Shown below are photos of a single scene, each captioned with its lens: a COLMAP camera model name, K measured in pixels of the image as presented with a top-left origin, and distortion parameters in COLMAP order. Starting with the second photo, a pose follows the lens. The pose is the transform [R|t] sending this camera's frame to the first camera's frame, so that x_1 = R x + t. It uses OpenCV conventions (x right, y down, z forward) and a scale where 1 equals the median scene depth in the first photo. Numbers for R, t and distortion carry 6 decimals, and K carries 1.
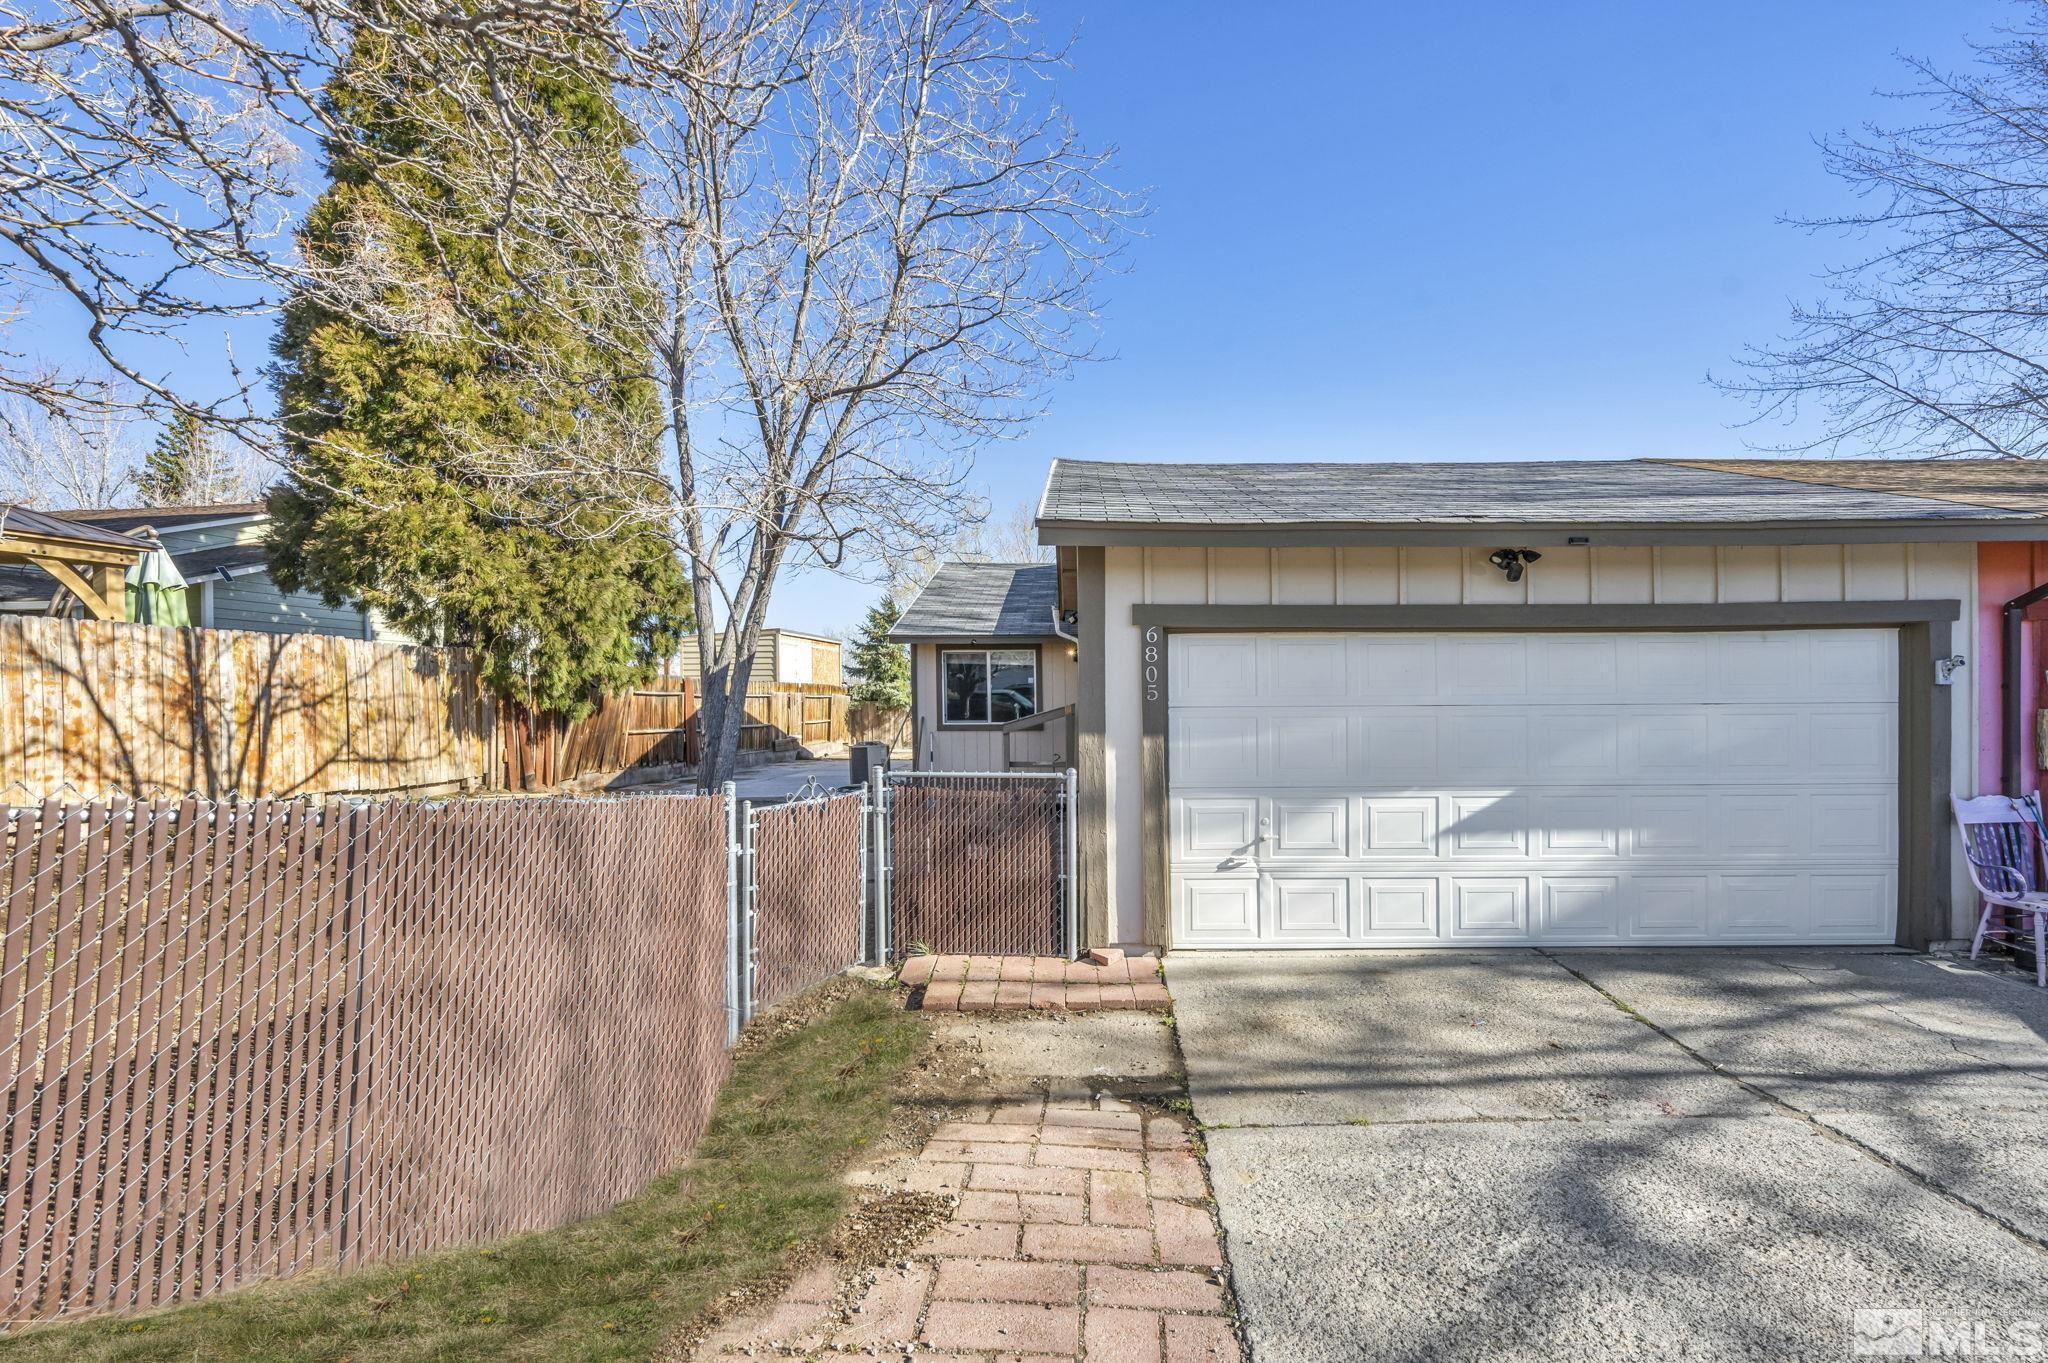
lens RADIAL K [[913.7, 0, 1024.4], [0, 913.7, 694.6], [0, 0, 1]] dist [0.001035, -0.000292]
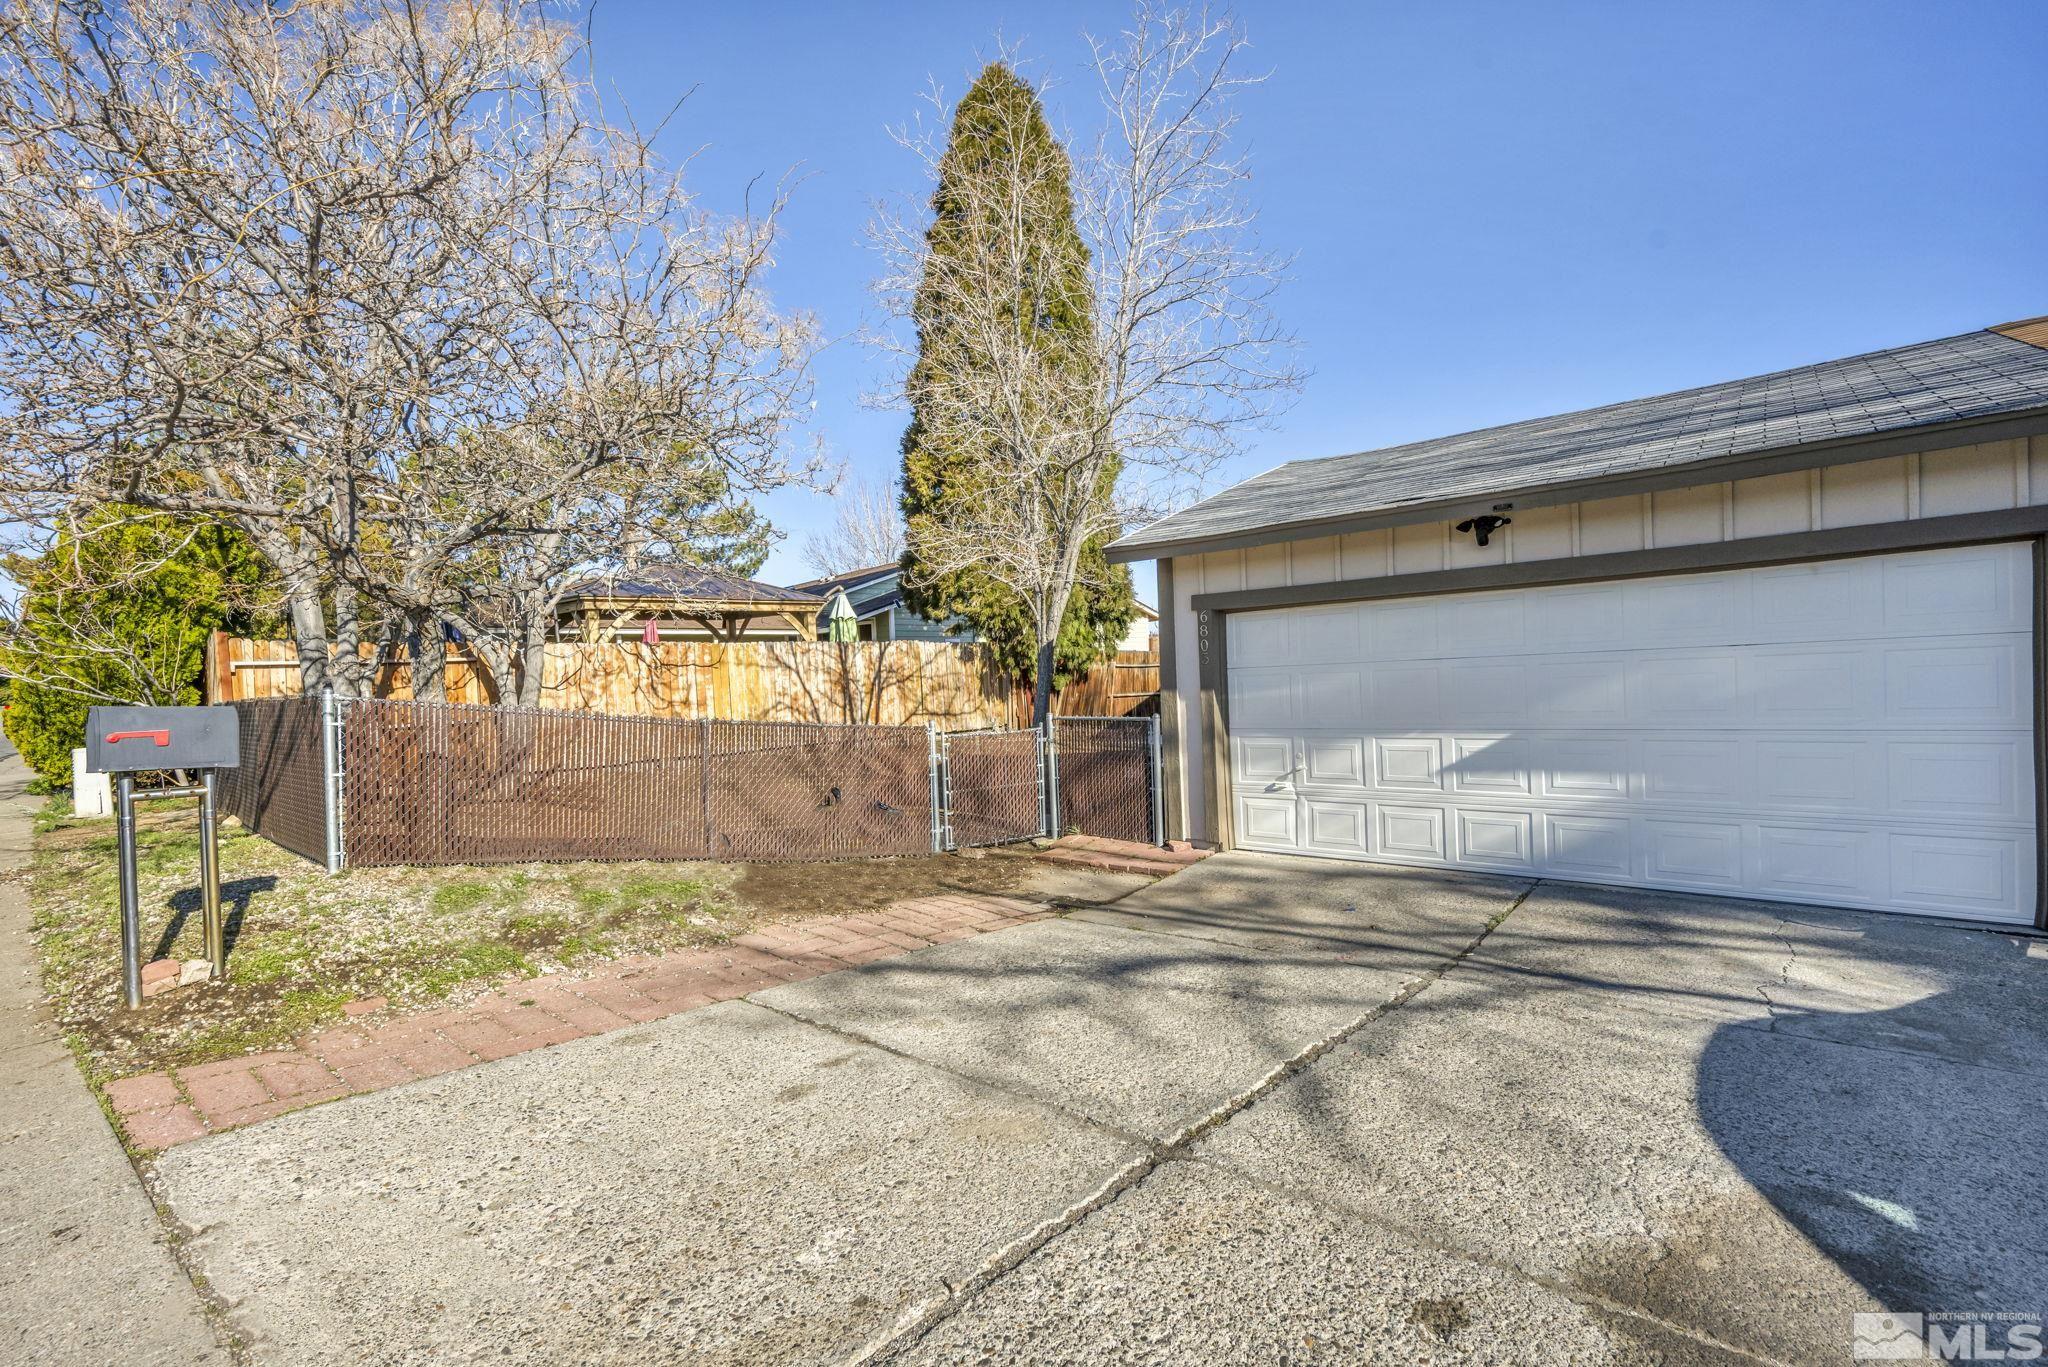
lens RADIAL K [[897.9, 0, 1043.3], [0, 897.9, 673.1], [0, 0, 1]] dist [-0.000753, -0.000296]
pose [[0.765358, -0.030785, -0.642868, 0.623500], [0.040477, 0.999180, 0.000342, 0.007151], [0.642331, -0.026283, 0.765977, -0.145060]]
